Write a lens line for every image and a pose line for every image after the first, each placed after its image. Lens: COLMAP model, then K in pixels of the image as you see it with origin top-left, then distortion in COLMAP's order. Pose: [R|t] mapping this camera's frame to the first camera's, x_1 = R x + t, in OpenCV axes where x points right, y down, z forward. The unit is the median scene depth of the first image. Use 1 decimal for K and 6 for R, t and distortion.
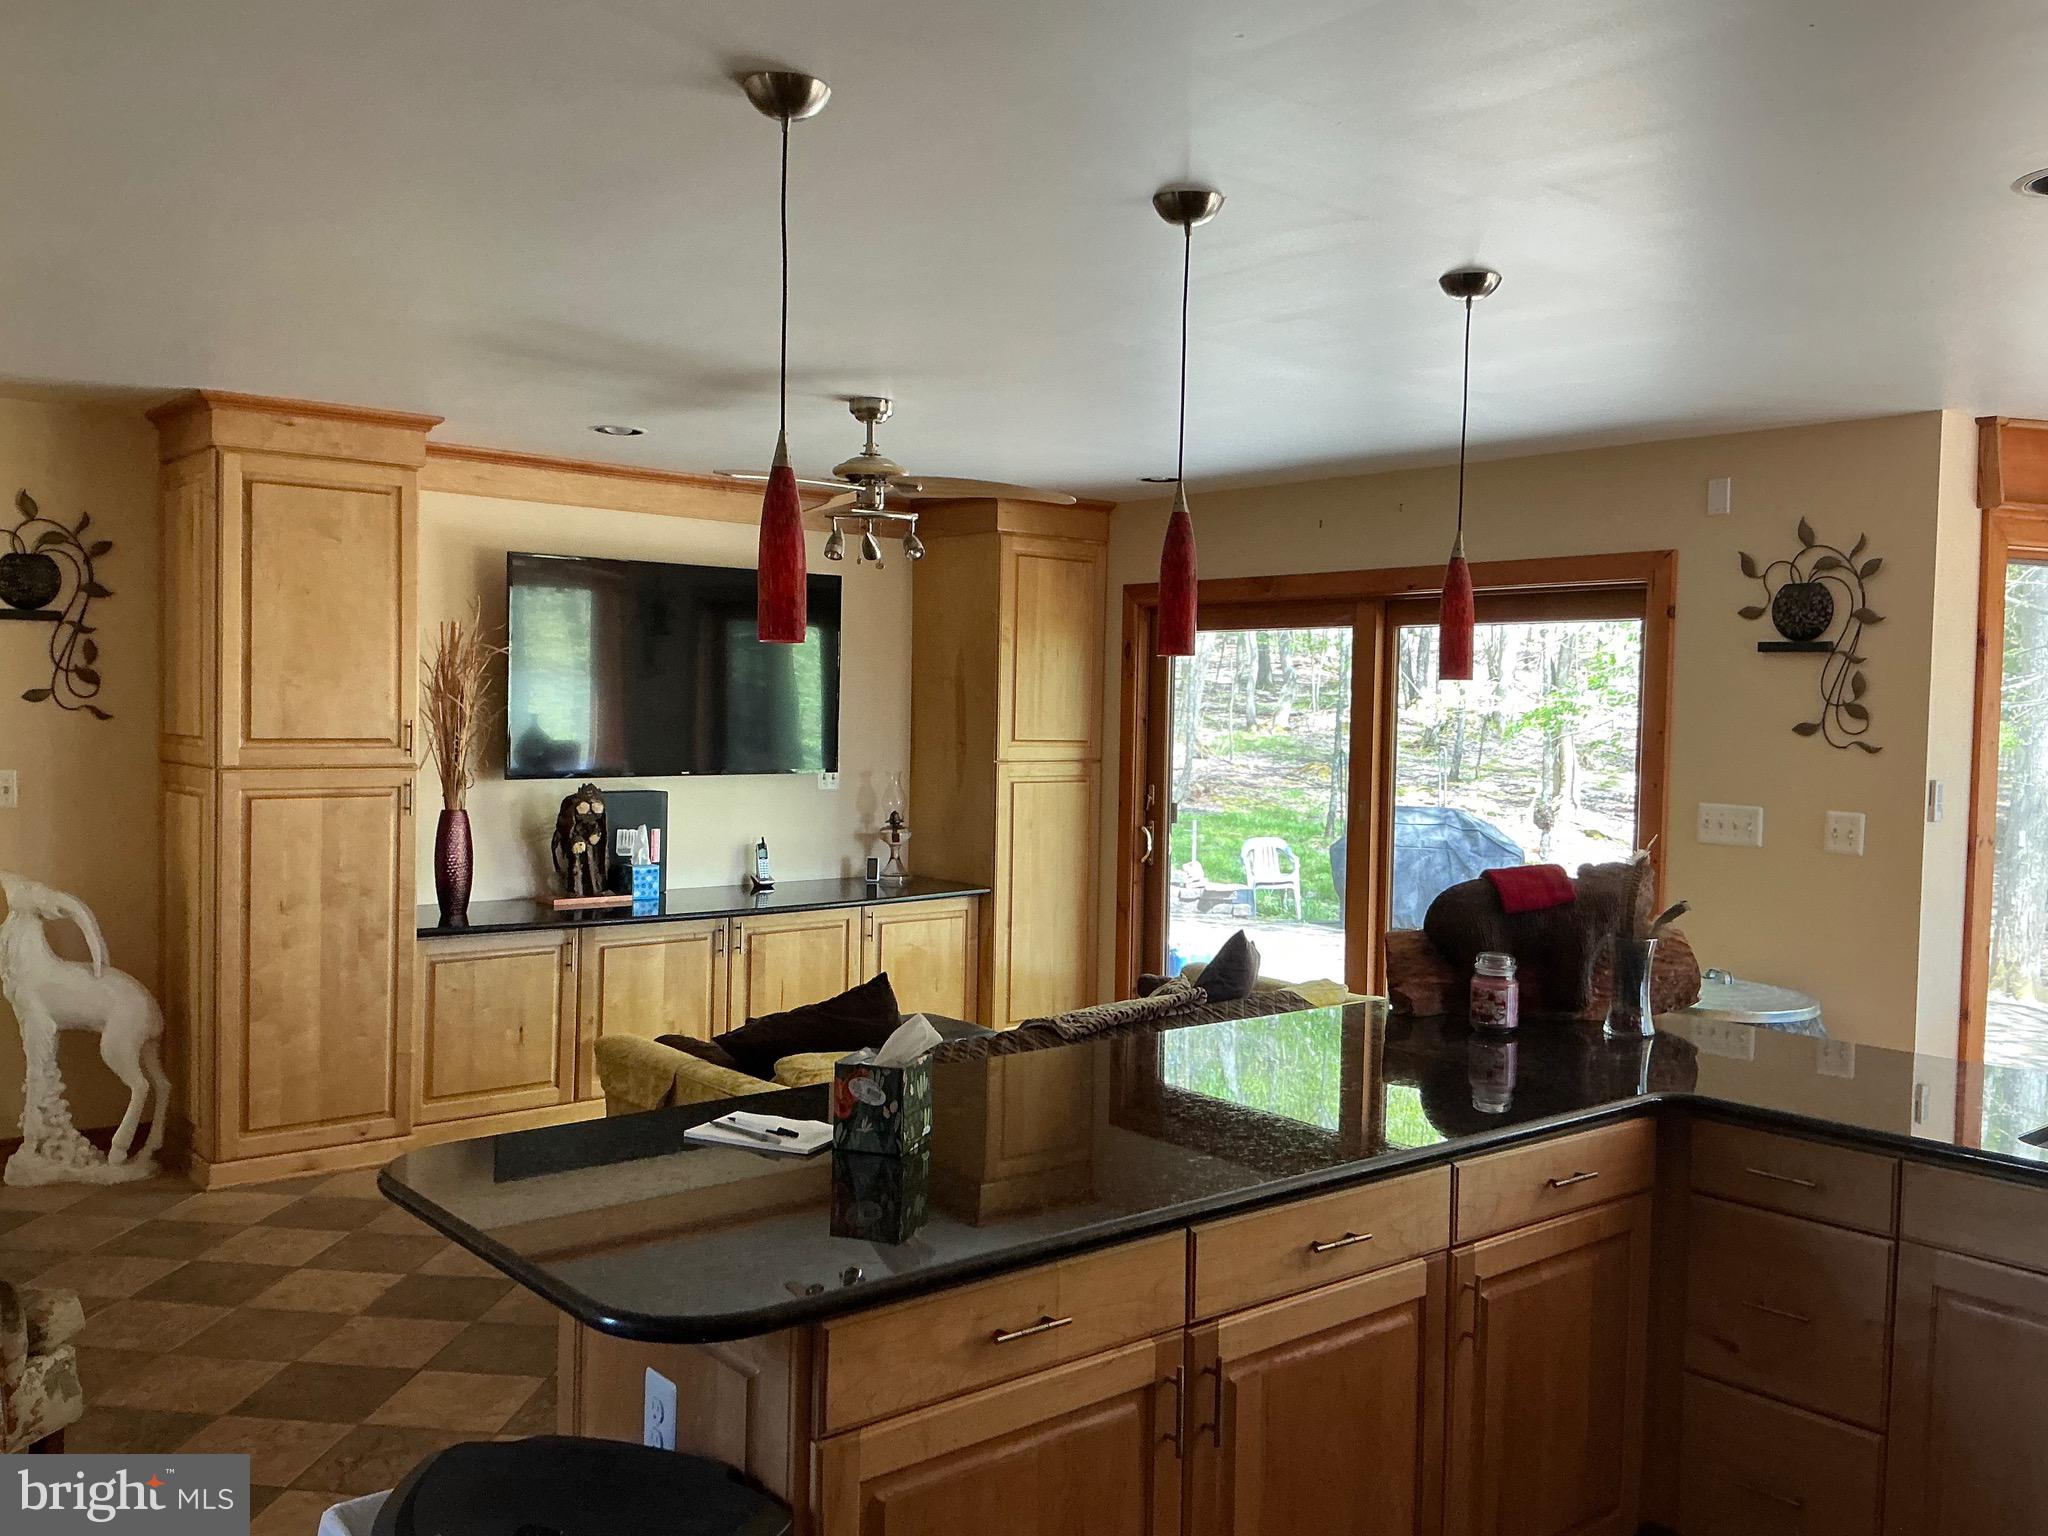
lens RADIAL K [[1696.9, 0, 1024.0], [0, 1696.9, 768.0], [0, 0, 1]] dist [0.180305, -0.401411]
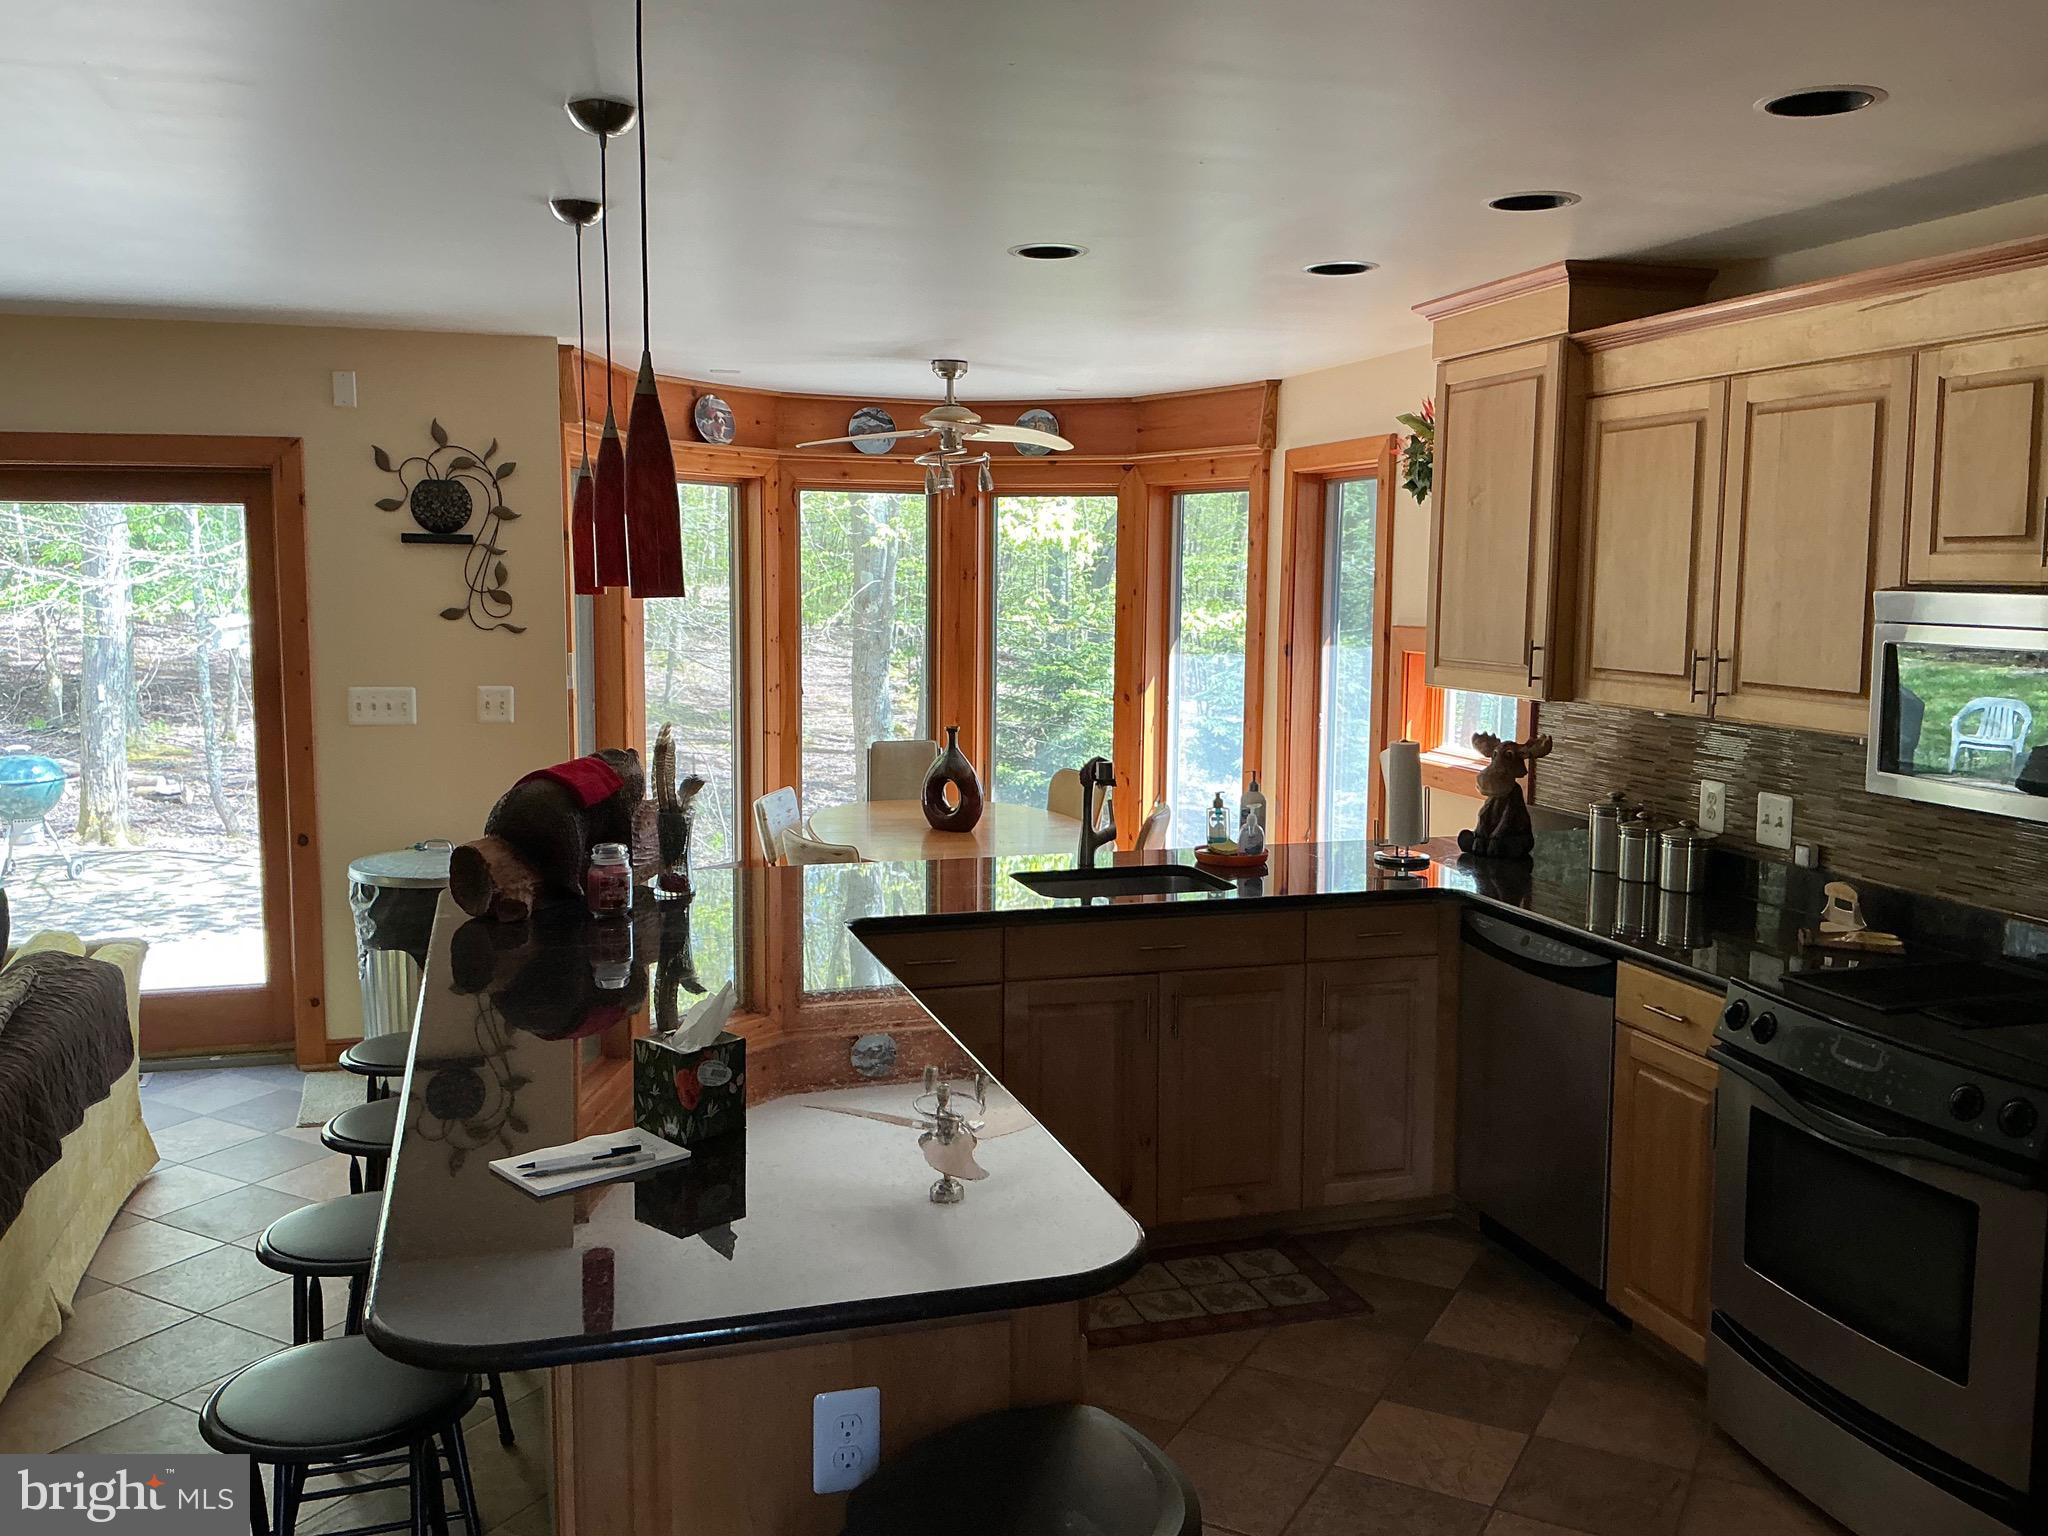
lens RADIAL K [[1696.9, 0, 1024.0], [0, 1696.9, 768.0], [0, 0, 1]] dist [0.180305, -0.401411]
pose [[0.391232, -0.123635, 0.911949, -0.424794], [0.038700, 0.992269, 0.117921, -0.040688], [-0.919478, -0.010842, 0.392992, 0.231351]]
